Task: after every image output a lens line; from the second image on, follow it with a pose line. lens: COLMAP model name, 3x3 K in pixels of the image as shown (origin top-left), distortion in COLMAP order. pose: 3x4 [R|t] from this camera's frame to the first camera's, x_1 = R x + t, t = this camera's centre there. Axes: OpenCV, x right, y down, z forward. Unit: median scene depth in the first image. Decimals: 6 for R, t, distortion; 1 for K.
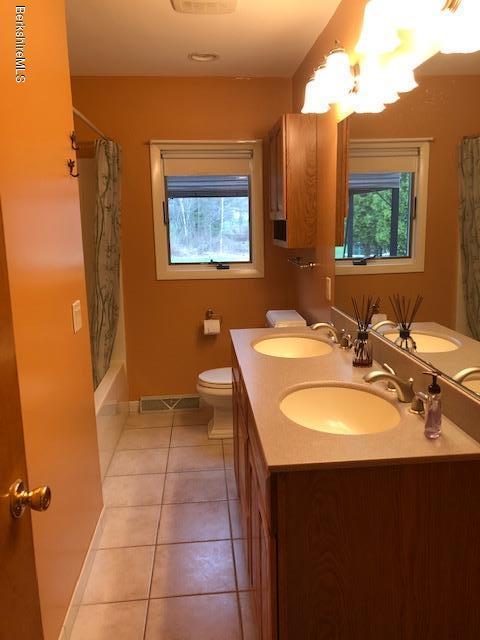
lens RADIAL K [[534.8, 0, 240.8], [0, 534.8, 319.2], [0, 0, 1]] dist [0.064772, -0.066526]
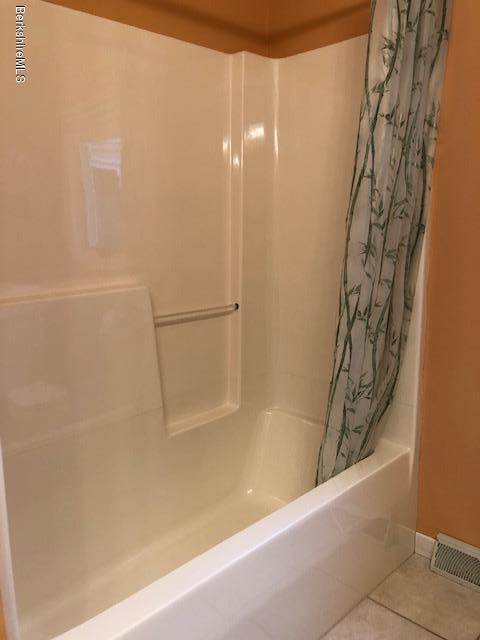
lens RADIAL K [[534.8, 0, 240.5], [0, 534.8, 321.3], [0, 0, 1]] dist [0.064772, -0.066526]
pose [[0.653050, 0.126612, -0.746656, 0.031882], [-0.126718, 0.990294, 0.057095, -0.047418], [0.746638, 0.057329, 0.662755, 0.617398]]
